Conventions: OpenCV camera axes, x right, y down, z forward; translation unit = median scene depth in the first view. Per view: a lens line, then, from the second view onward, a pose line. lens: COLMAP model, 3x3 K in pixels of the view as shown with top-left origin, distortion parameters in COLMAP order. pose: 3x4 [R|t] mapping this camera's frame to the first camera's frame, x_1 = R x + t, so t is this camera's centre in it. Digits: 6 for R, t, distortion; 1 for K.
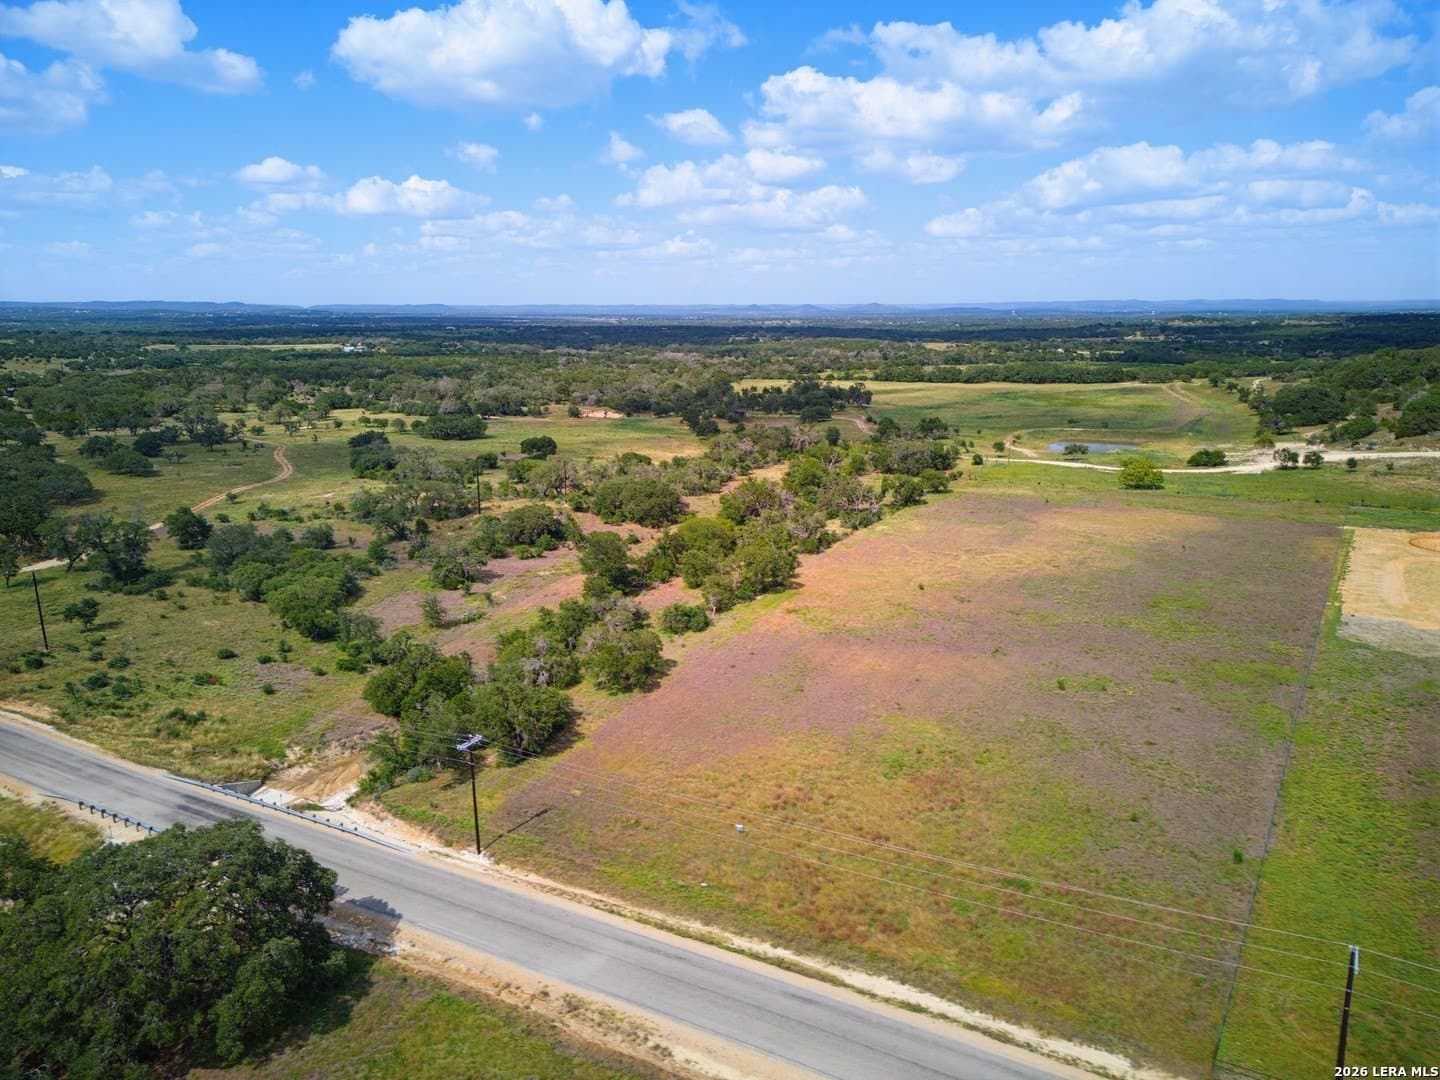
lens RADIAL K [[1013.5, 0, 724.1], [0, 1013.5, 549.0], [0, 0, 1]] dist [0.057362, -0.044680]
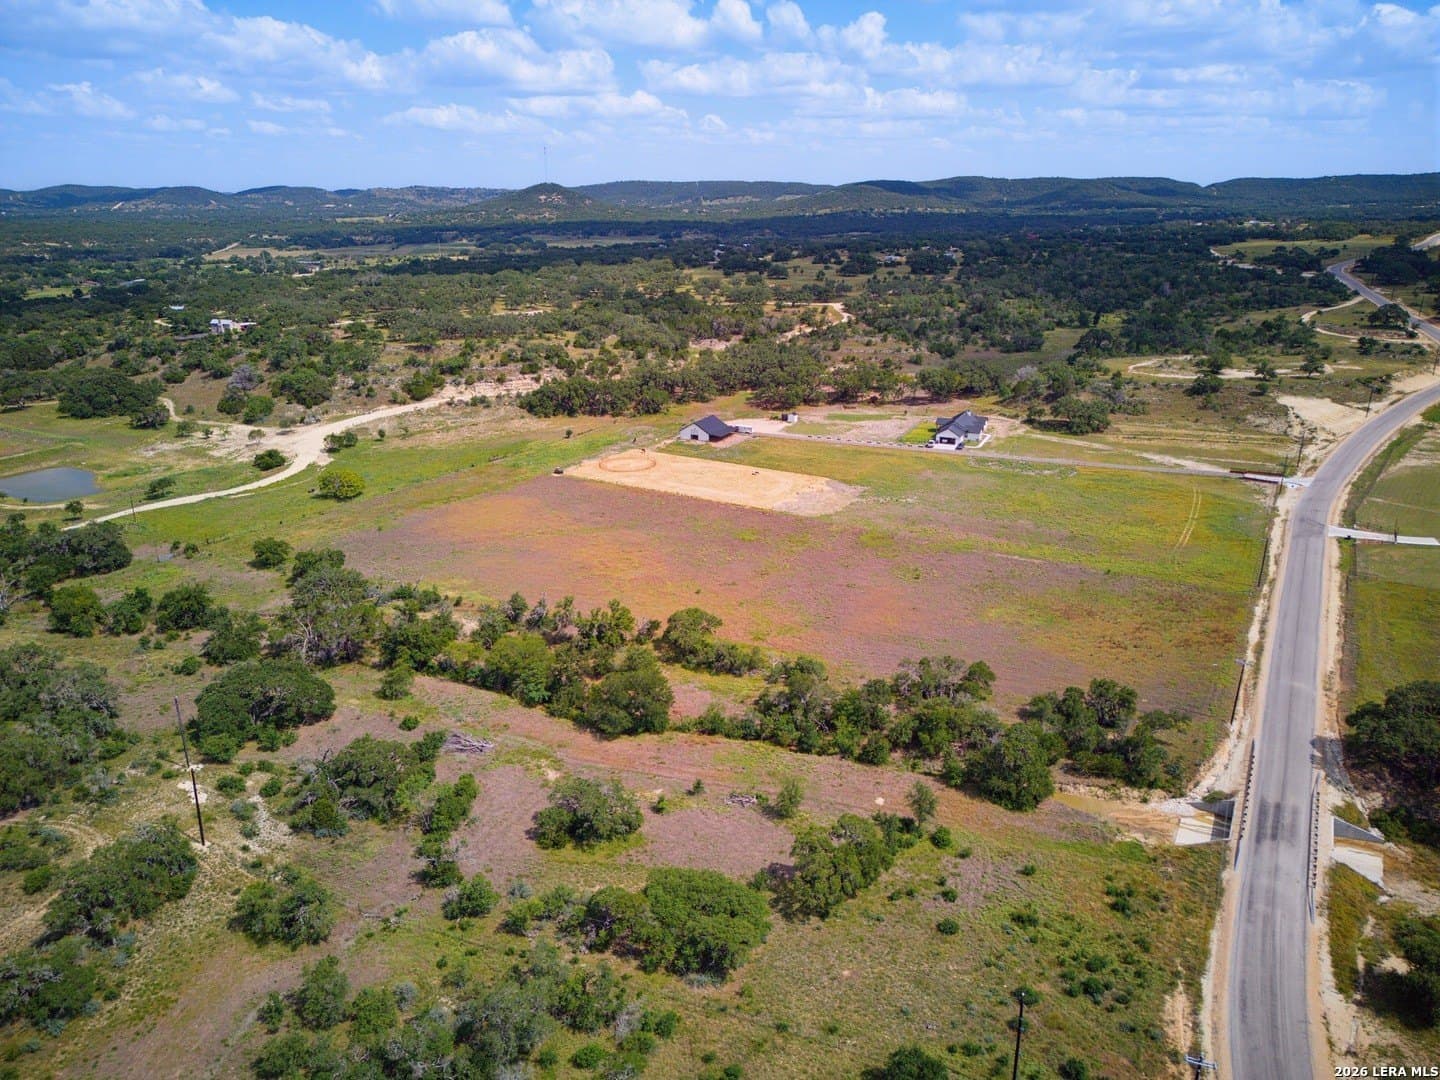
lens RADIAL K [[1013.5, 0, 721.4], [0, 1013.5, 553.4], [0, 0, 1]] dist [0.057362, -0.044680]
pose [[0.006853, -0.322908, 0.946406, -0.757944], [0.232720, 0.920956, 0.312540, -0.304429], [-0.972520, 0.218106, 0.081458, 0.681899]]
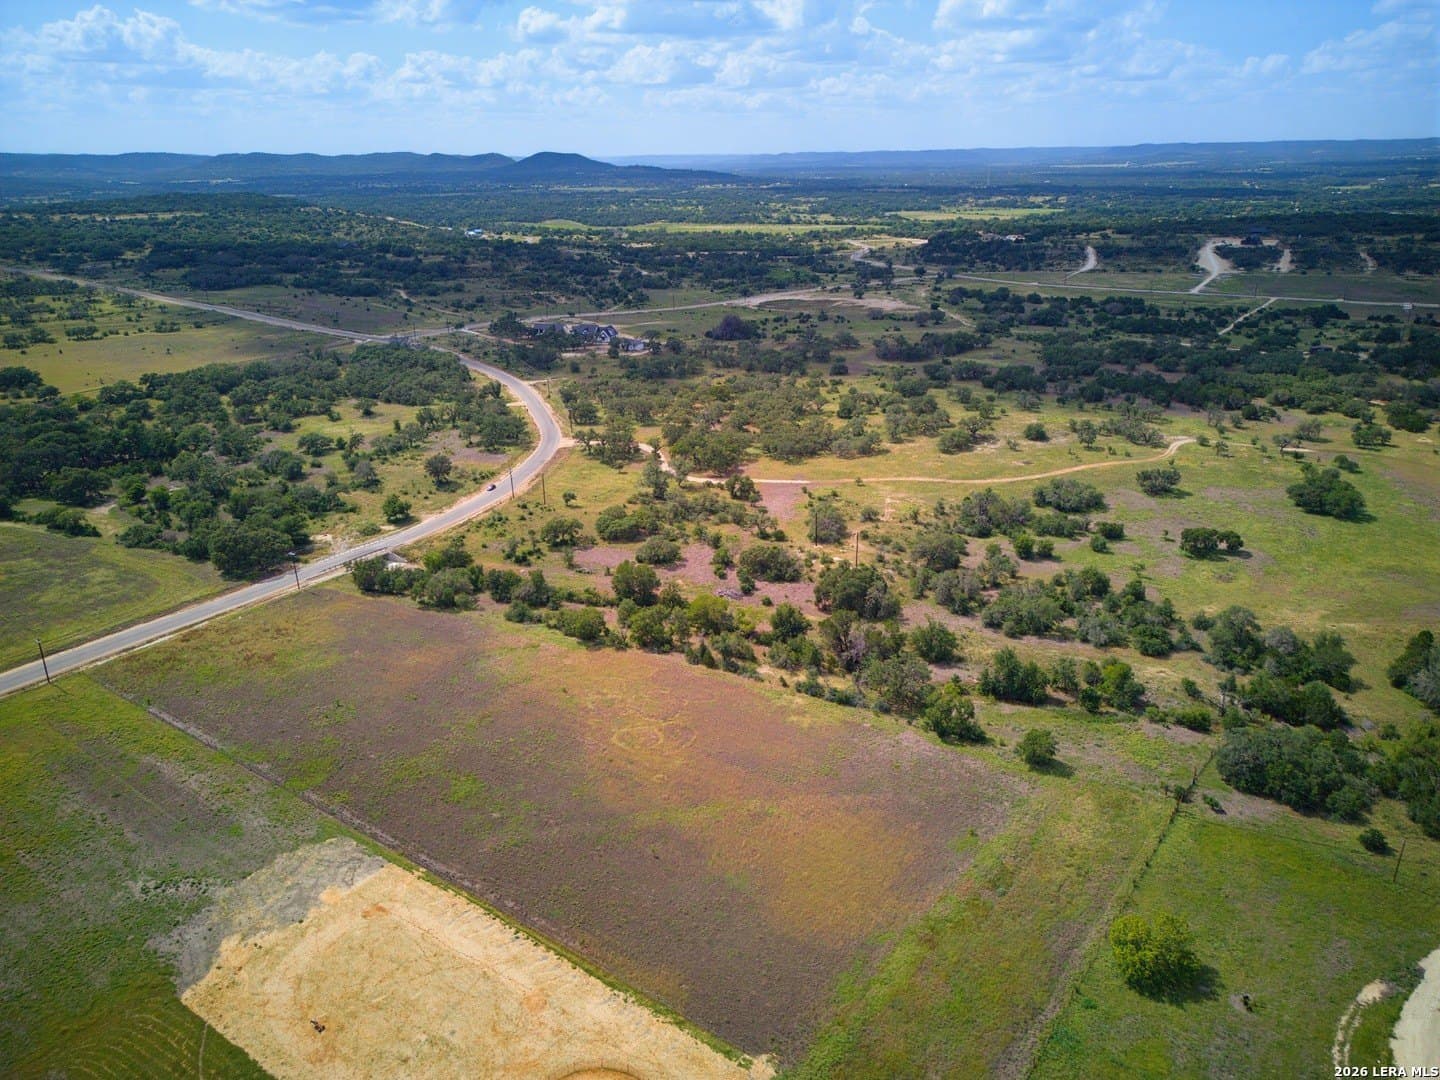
lens RADIAL K [[1013.5, 0, 716.7], [0, 1013.5, 565.9], [0, 0, 1]] dist [0.057362, -0.044680]
pose [[-0.064876, 0.381099, -0.922255, 1.051991], [-0.216928, 0.896714, 0.385805, -0.519987], [0.974029, 0.225093, 0.024495, 0.891303]]
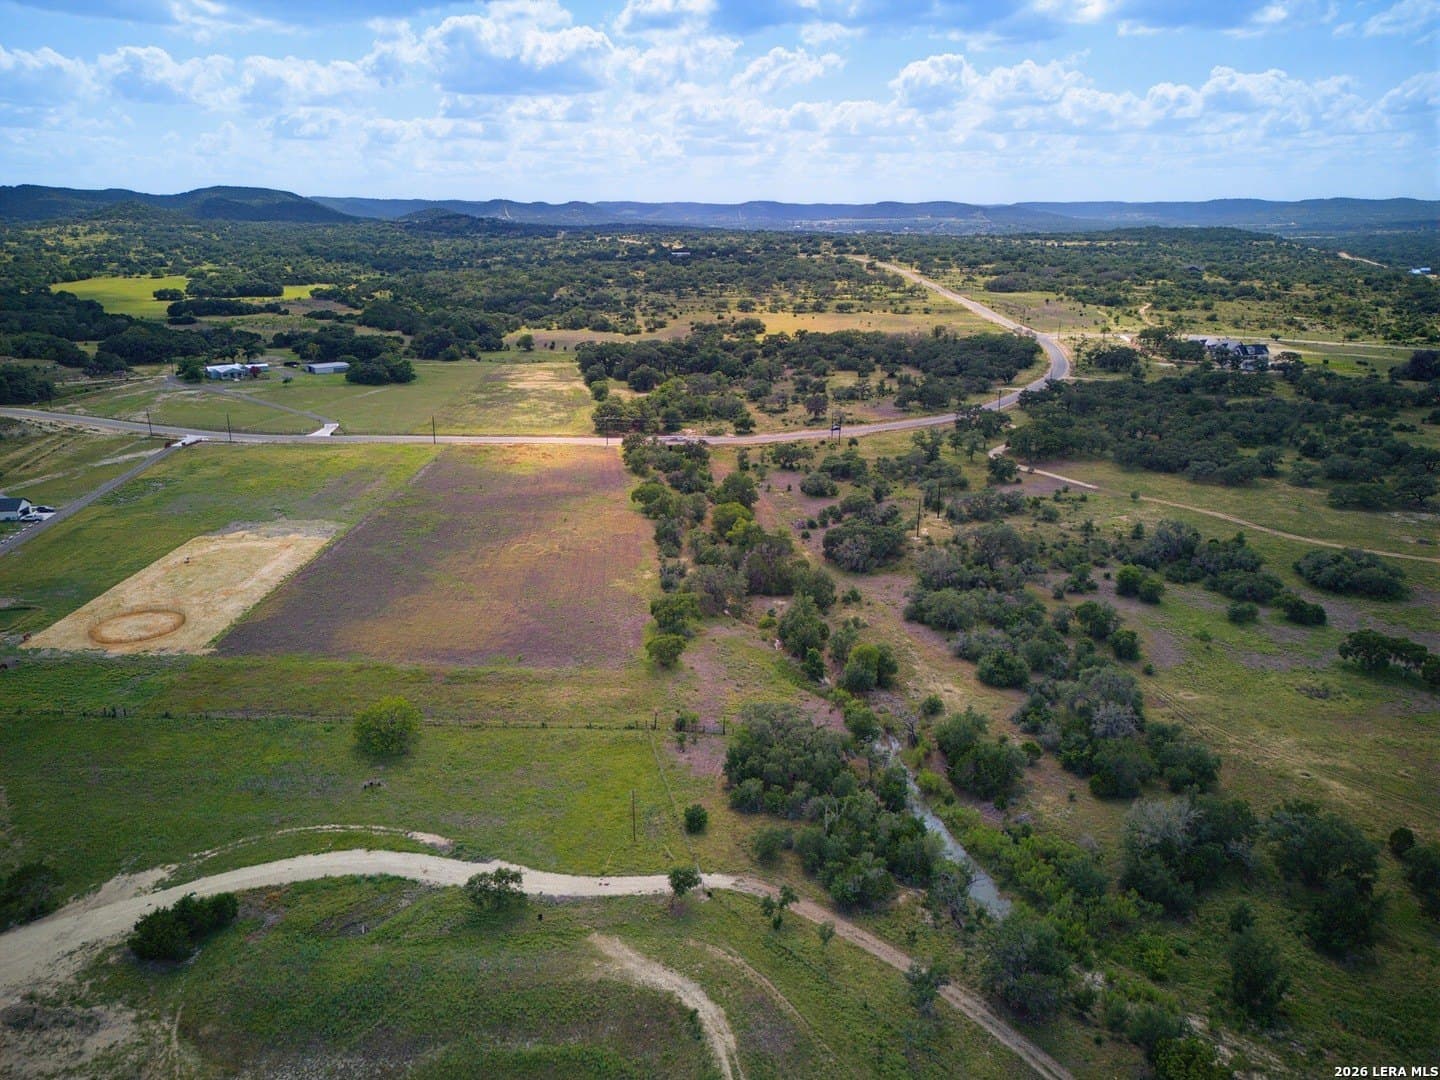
lens RADIAL K [[1013.5, 0, 718.1], [0, 1013.5, 546.0], [0, 0, 1]] dist [0.057362, -0.044680]
pose [[-0.849393, 0.170699, -0.499394, 0.654149], [-0.116118, 0.862616, 0.492352, -0.623570], [0.514829, 0.476189, -0.712878, 1.867863]]
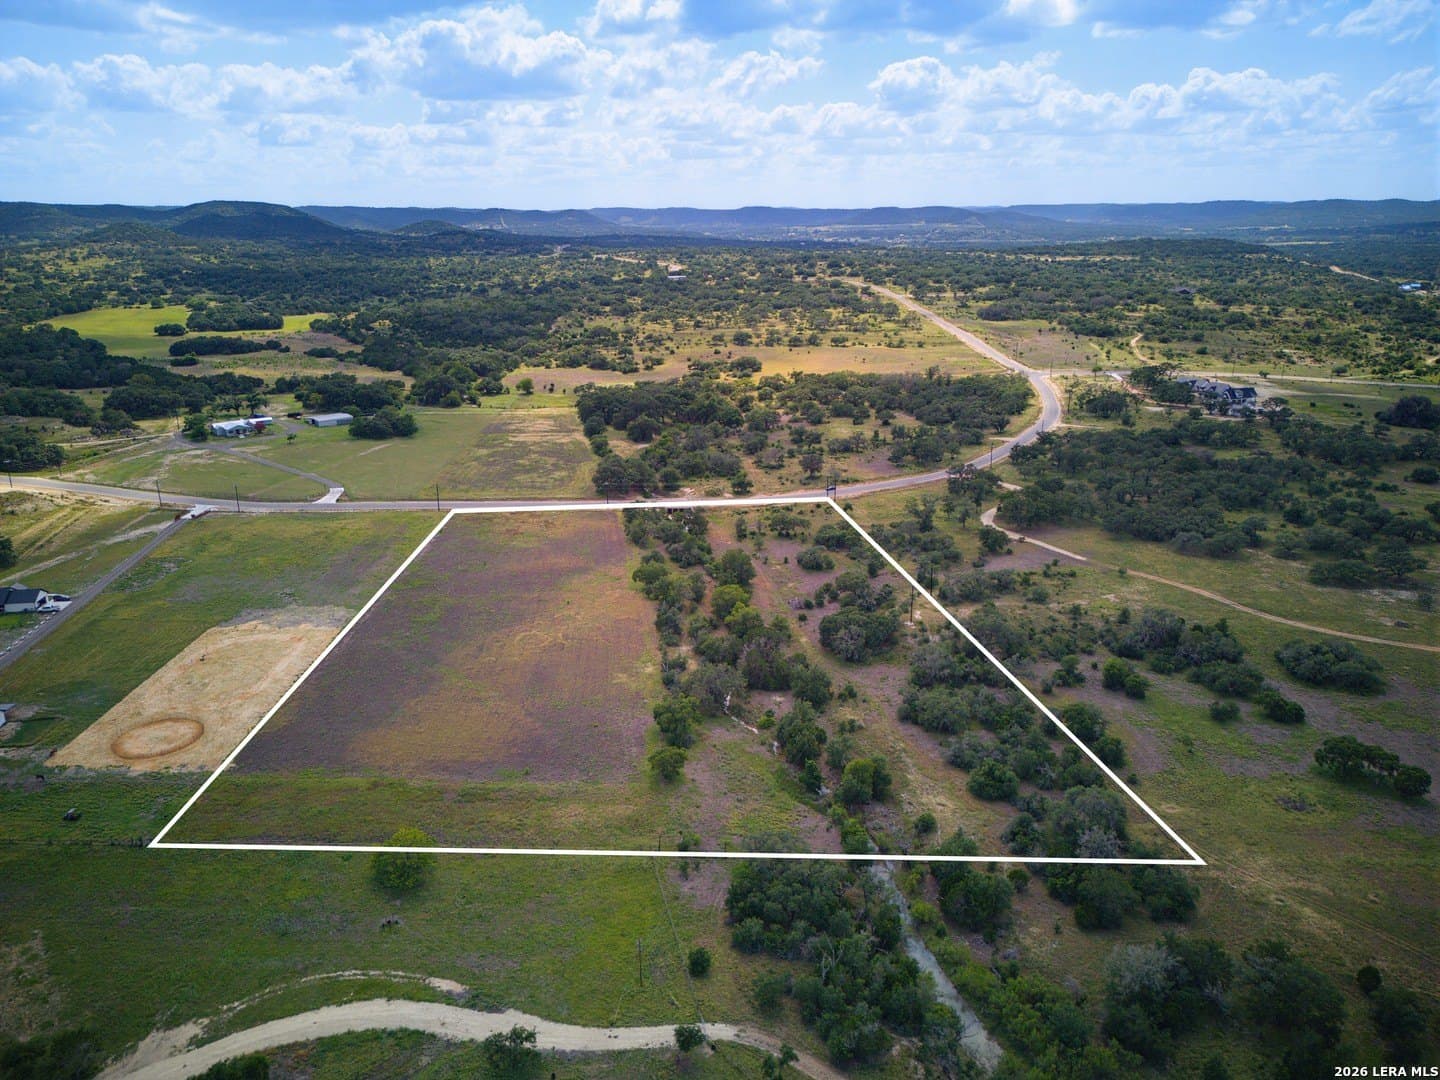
lens RADIAL K [[1013.5, 0, 718.1], [0, 1013.5, 546.3], [0, 0, 1]] dist [0.057362, -0.044680]
pose [[-0.846927, 0.177533, -0.501195, 0.654766], [-0.109530, 0.864143, 0.491181, -0.735268], [0.520305, 0.470891, -0.712422, 1.842593]]
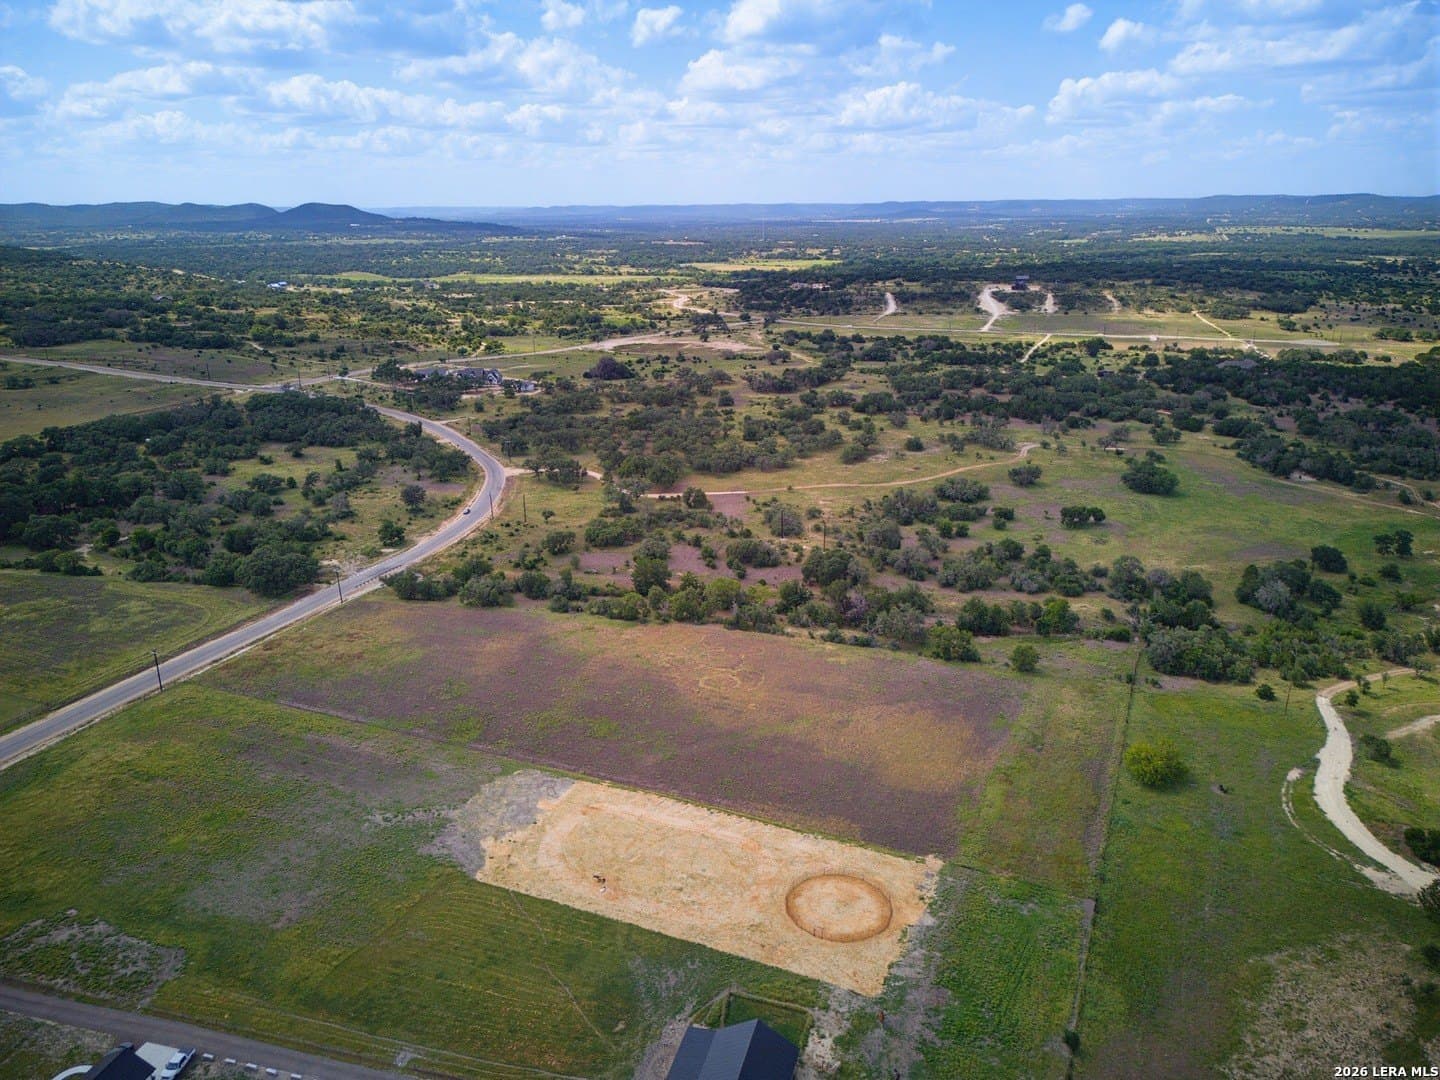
lens RADIAL K [[1013.5, 0, 716.7], [0, 1013.5, 576.0], [0, 0, 1]] dist [0.057362, -0.044680]
pose [[0.149649, 0.343973, -0.926978, 1.282451], [-0.220834, 0.925479, 0.307767, -0.465086], [0.963762, 0.158651, 0.214458, 0.604777]]
